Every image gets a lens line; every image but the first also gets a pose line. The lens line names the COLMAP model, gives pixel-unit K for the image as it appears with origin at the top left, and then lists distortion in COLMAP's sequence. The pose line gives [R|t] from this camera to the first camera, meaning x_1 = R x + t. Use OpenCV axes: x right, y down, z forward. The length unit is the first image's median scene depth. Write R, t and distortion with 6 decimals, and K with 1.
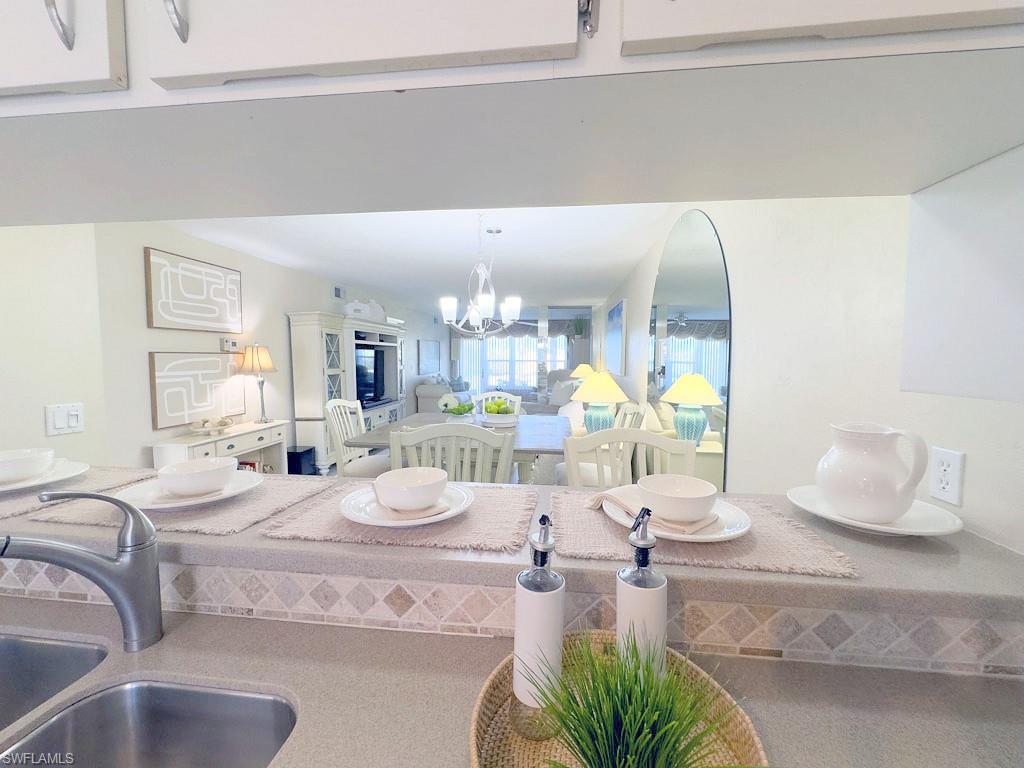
lens RADIAL K [[414.8, 0, 505.5], [0, 414.8, 383.4], [0, 0, 1]] dist [-0.010196, 0.000545]
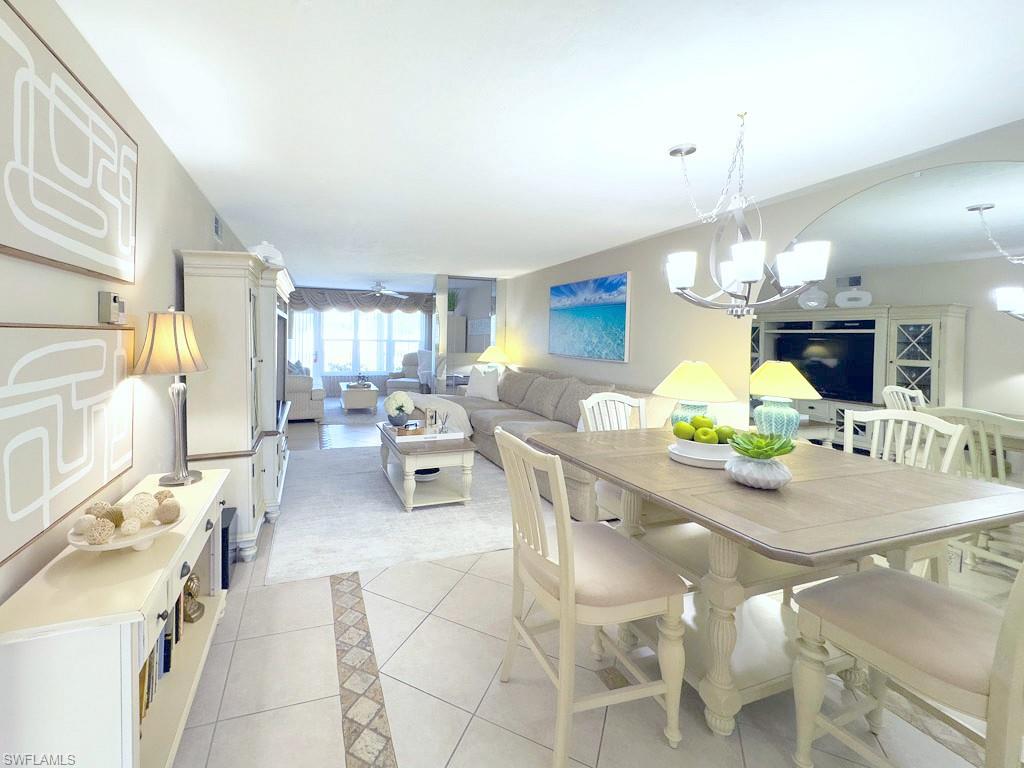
lens RADIAL K [[438.3, 0, 444.4], [0, 438.3, 339.8], [0, 0, 1]] dist [-0.016075, -0.000861]
pose [[0.911597, 0.007618, 0.411015, -0.576642], [0.013375, 0.998749, -0.048176, -0.037467], [-0.410868, 0.049414, 0.910355, 0.488358]]
